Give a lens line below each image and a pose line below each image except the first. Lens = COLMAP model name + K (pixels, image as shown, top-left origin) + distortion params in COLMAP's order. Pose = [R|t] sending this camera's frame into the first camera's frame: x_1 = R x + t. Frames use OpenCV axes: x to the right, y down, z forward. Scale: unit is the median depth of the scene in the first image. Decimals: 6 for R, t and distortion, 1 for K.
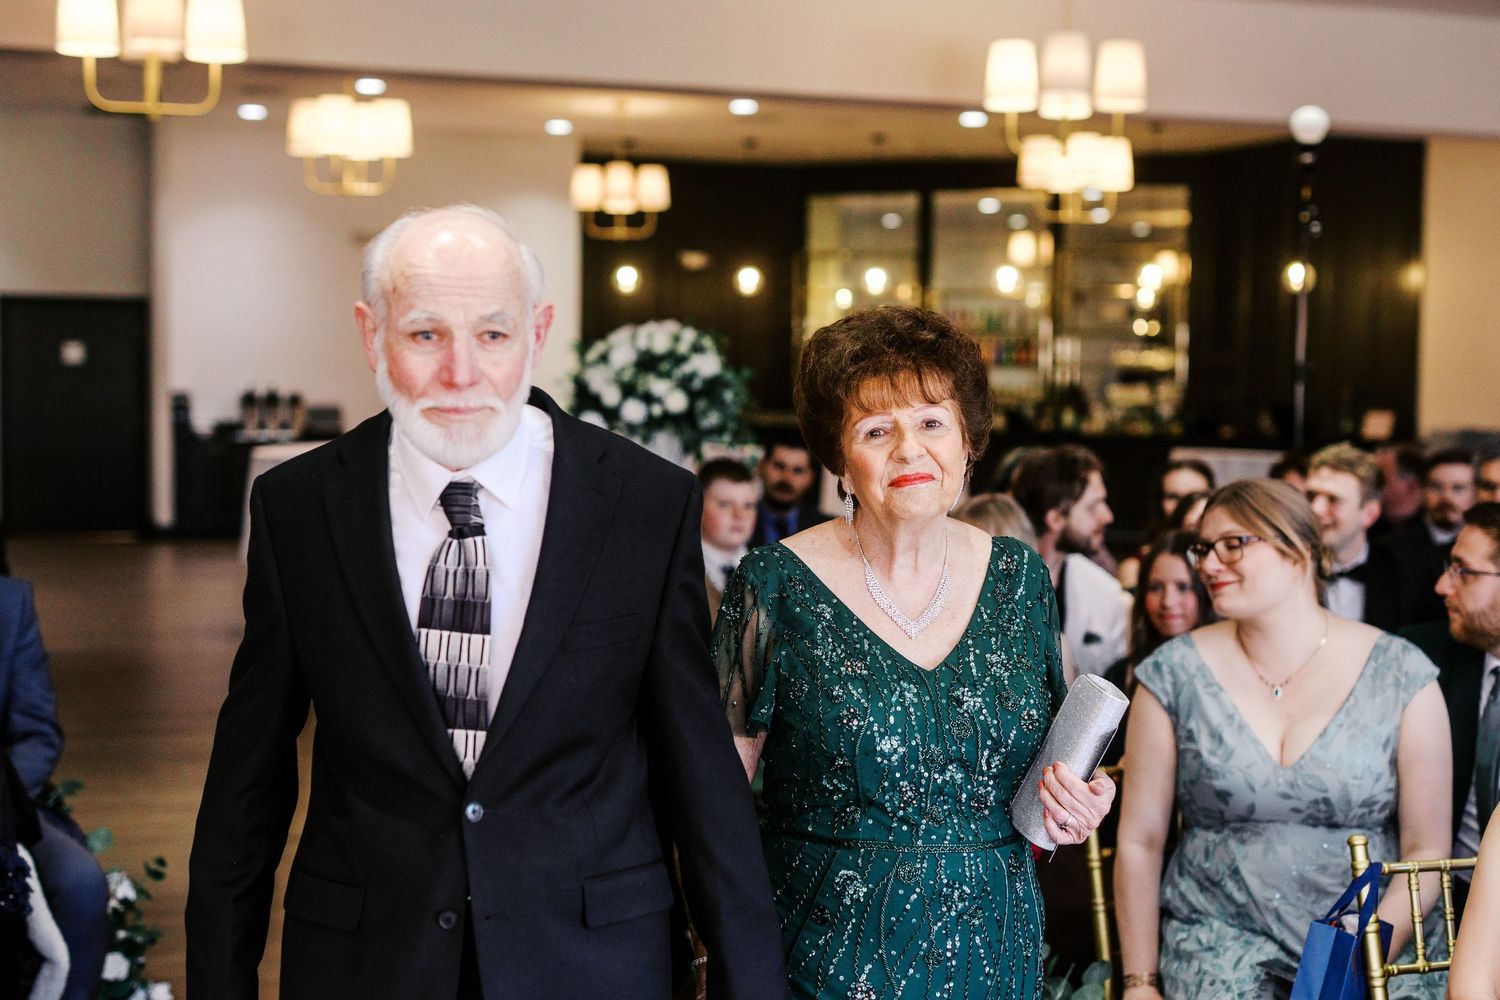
lens RADIAL K [[2055.1, 0, 750.0], [0, 2055.1, 500.0], [0, 0, 1]] dist [0.007536, 0.050753]
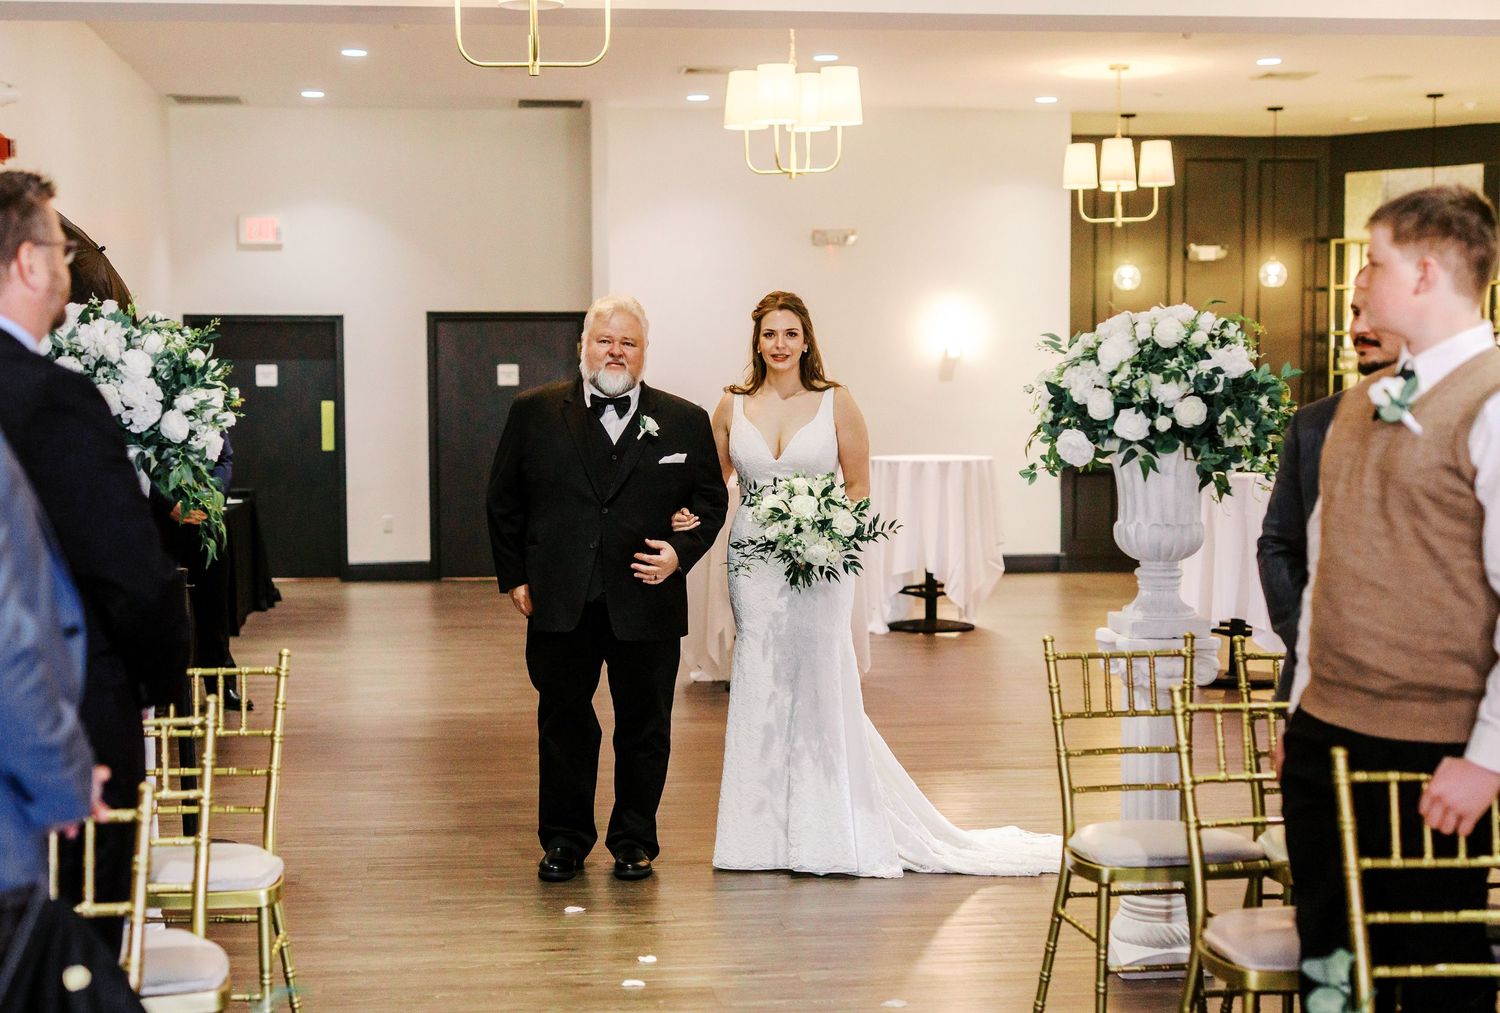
lens RADIAL K [[2333.4, 0, 750.0], [0, 2333.4, 506.5], [0, 0, 1]] dist [-0.022501, -0.085487]
pose [[0.975670, -0.003943, -0.219210, -0.007025], [0.001439, 0.999932, -0.011578, -0.004966], [0.219240, 0.010981, 0.975609, 0.154166]]
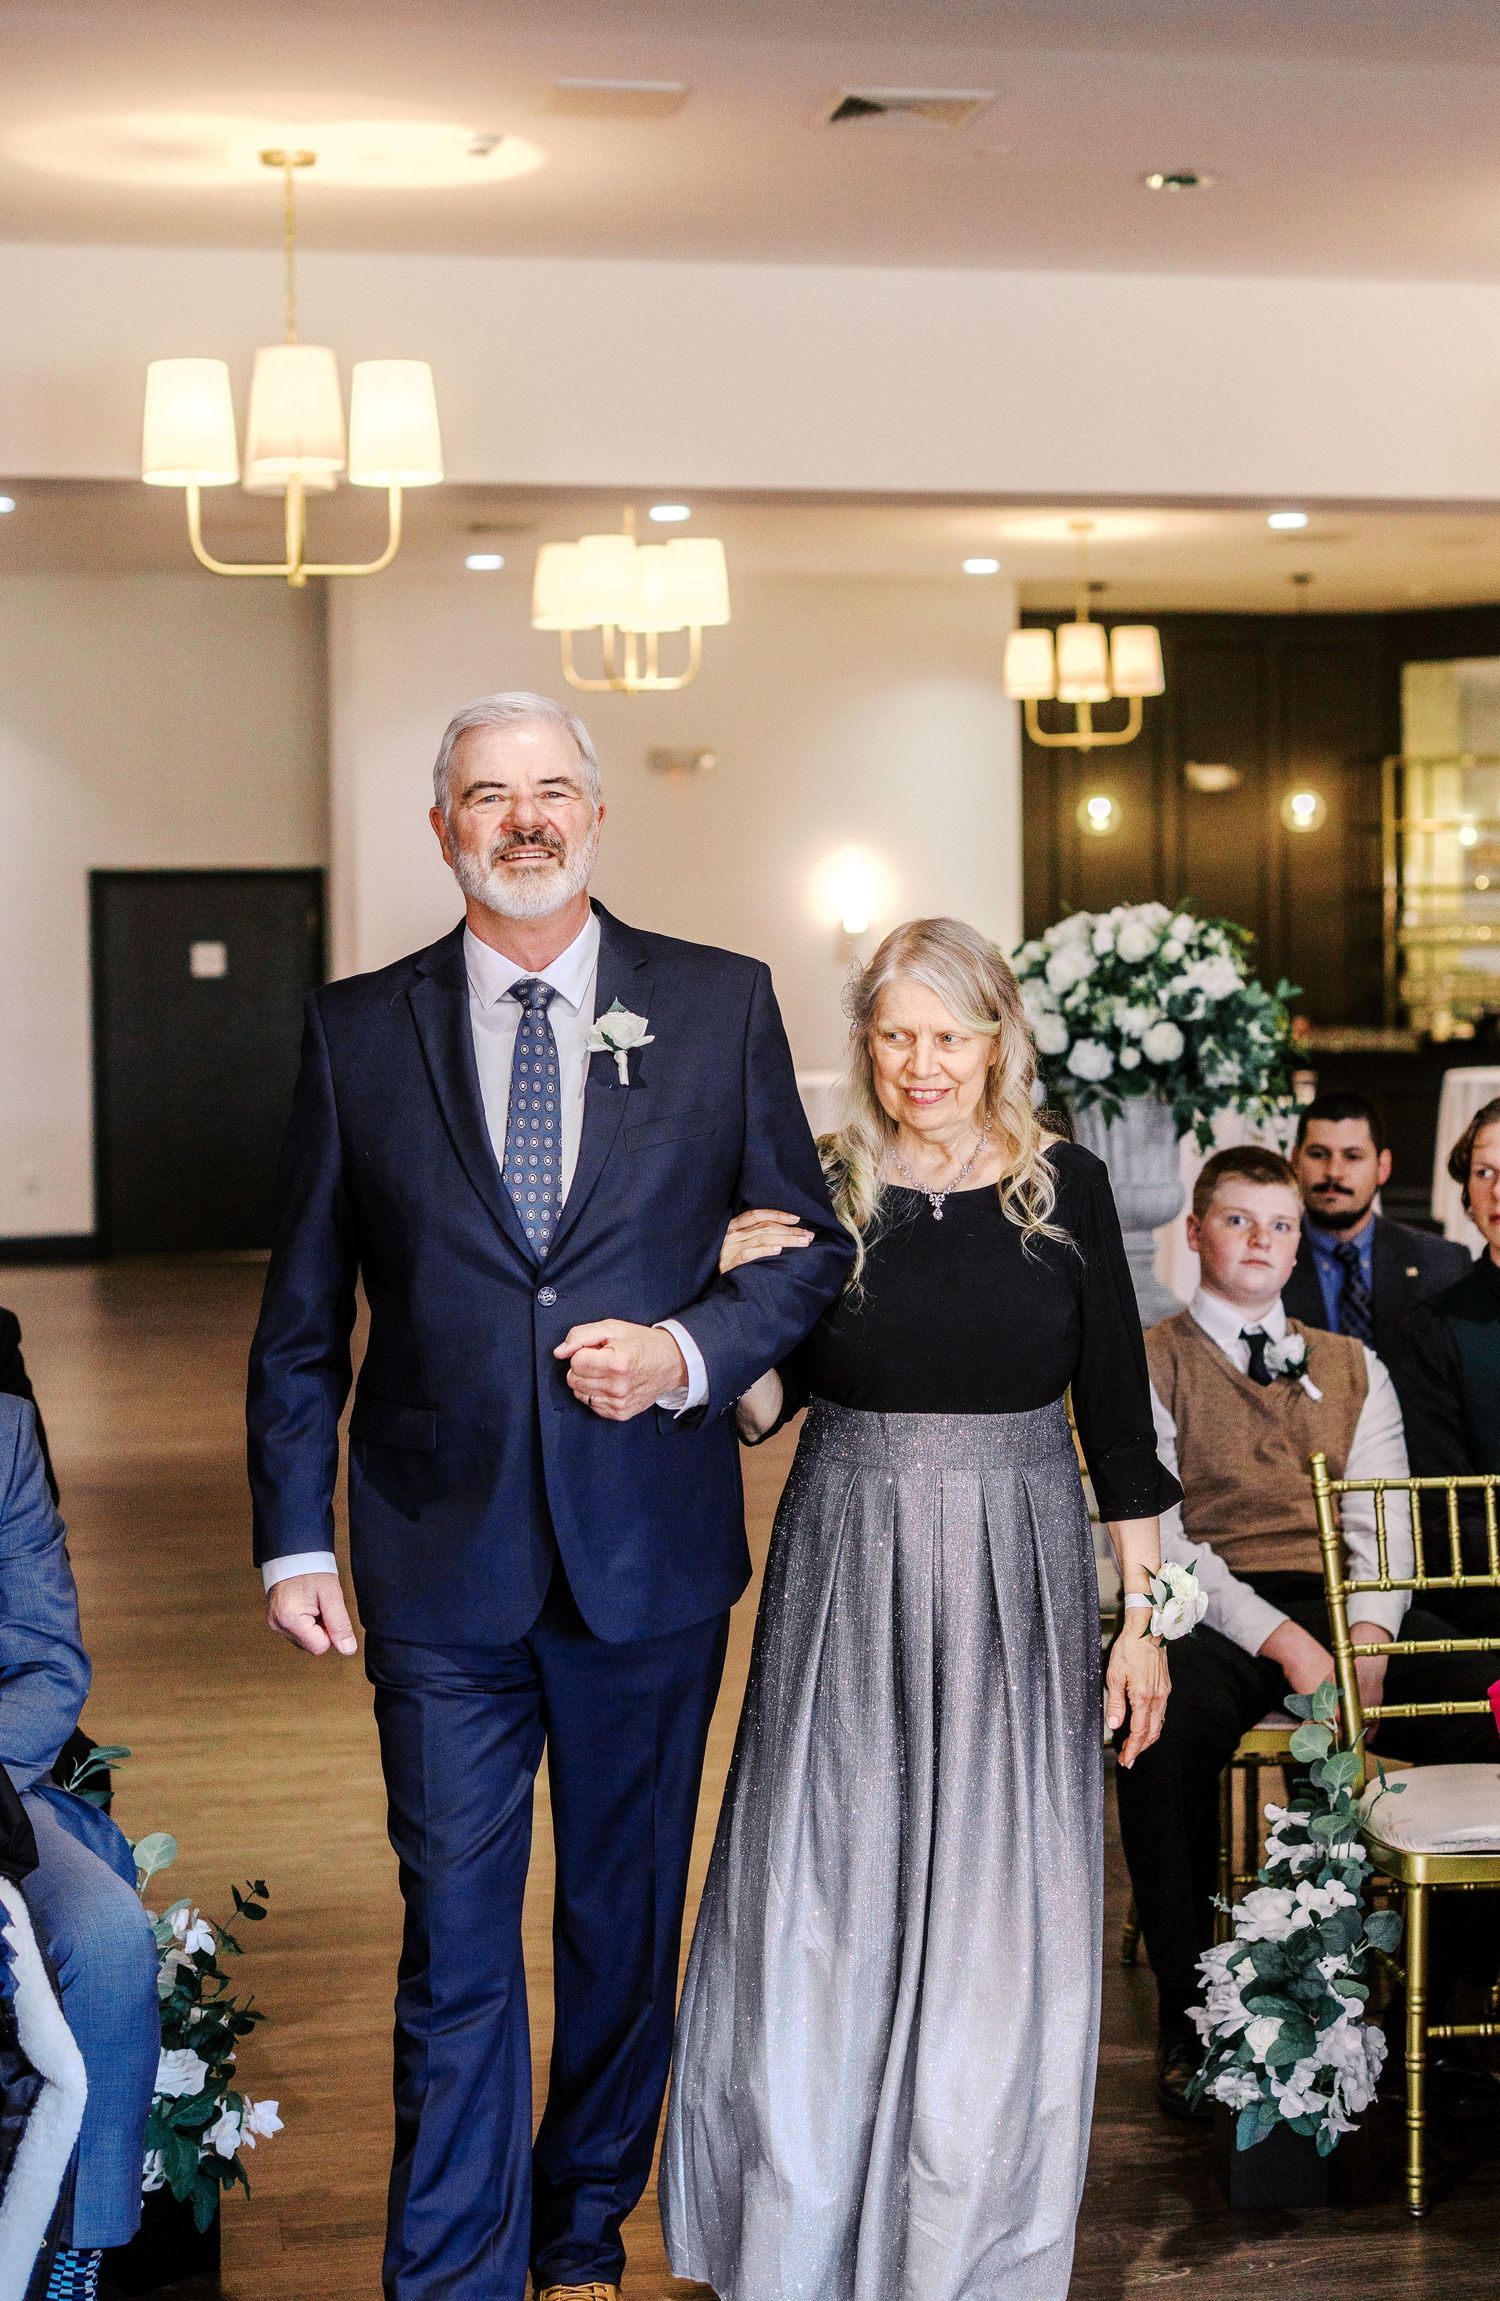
lens RADIAL K [[3394.2, 0, 884.7], [0, 3394.2, 1151.8], [0, 0, 1]] dist [-0.011980, -0.080769]
pose [[0.991936, -0.017383, -0.125545, 0.005005], [0.016518, 0.999832, -0.007925, -0.010589], [0.125662, 0.005787, 0.992056, 0.045387]]
